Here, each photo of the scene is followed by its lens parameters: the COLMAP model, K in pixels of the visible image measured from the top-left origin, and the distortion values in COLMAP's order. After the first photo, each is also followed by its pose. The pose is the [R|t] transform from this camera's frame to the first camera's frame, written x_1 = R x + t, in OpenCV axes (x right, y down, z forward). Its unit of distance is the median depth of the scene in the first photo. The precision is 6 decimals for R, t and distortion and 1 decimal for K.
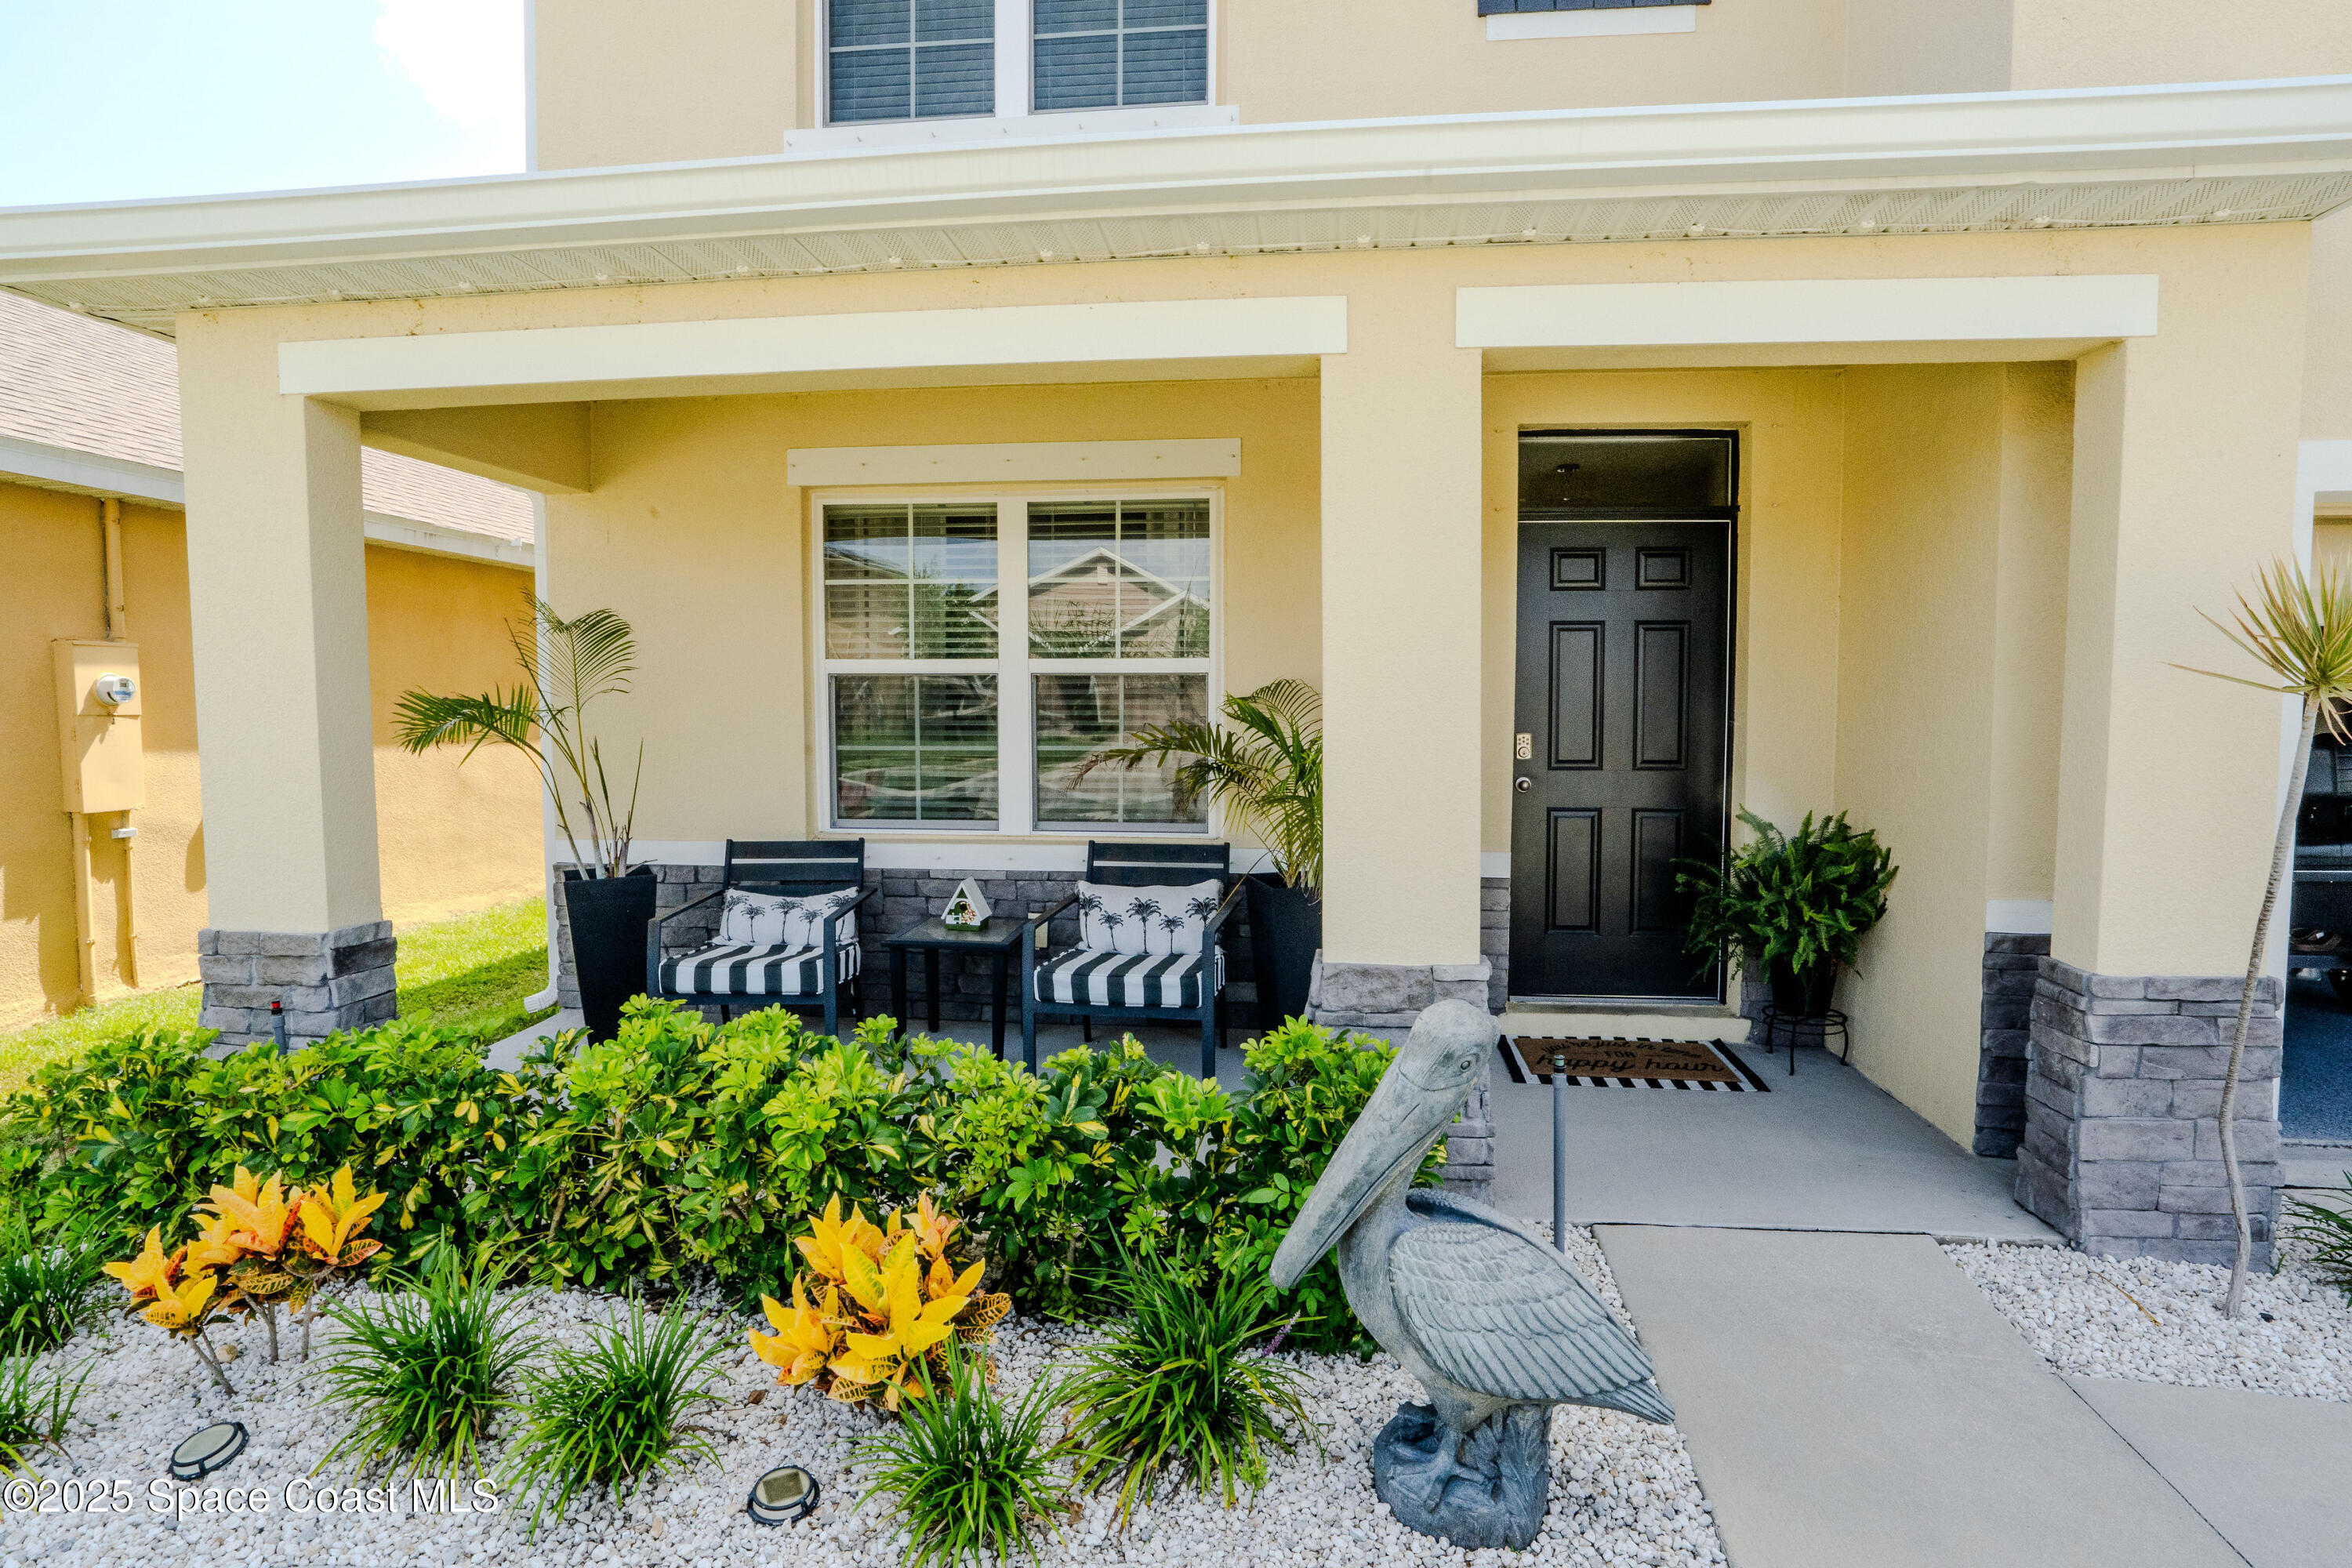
lens RADIAL K [[1251.1, 0, 1211.5], [0, 1251.1, 763.1], [0, 0, 1]] dist [-0.018425, 0.000196]
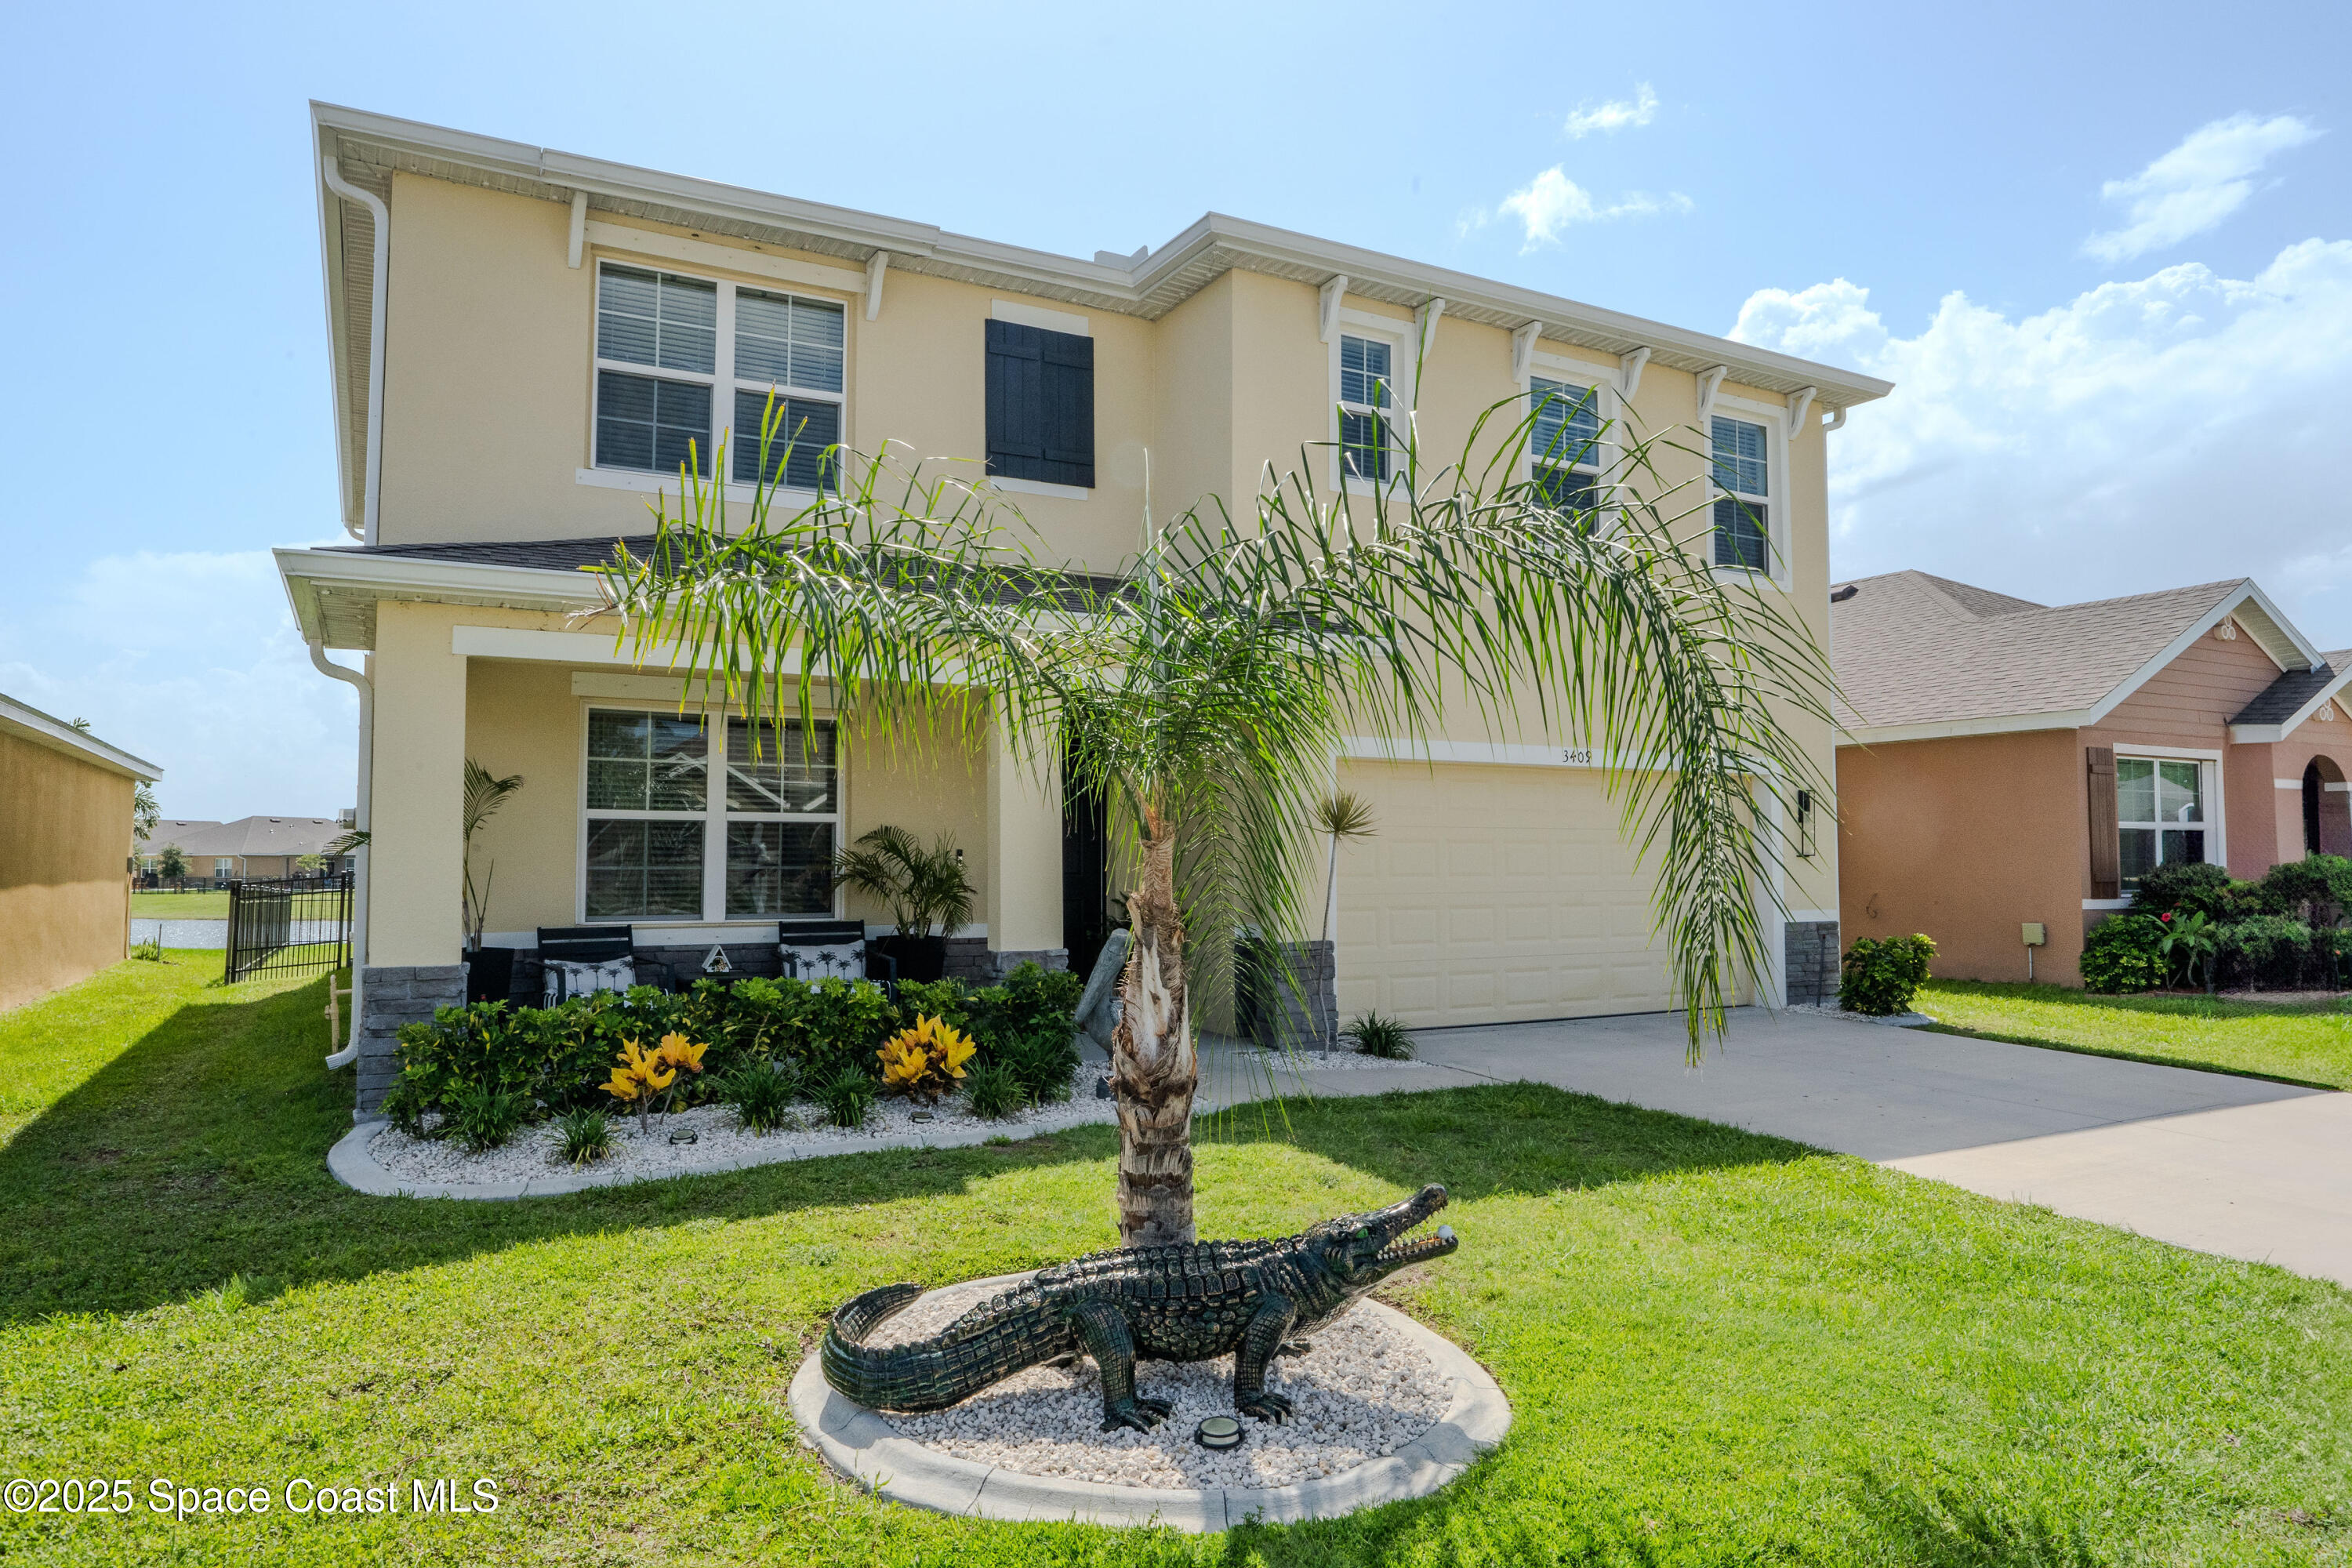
lens RADIAL K [[1485.3, 0, 1176.0], [0, 1485.3, 784.0], [0, 0, 1]] dist [0.042718, 0.000220]
pose [[0.827258, 0.028906, 0.561078, -0.771229], [0.028840, 0.995174, -0.093792, 0.080456], [-0.561081, 0.093772, 0.822432, -0.931242]]
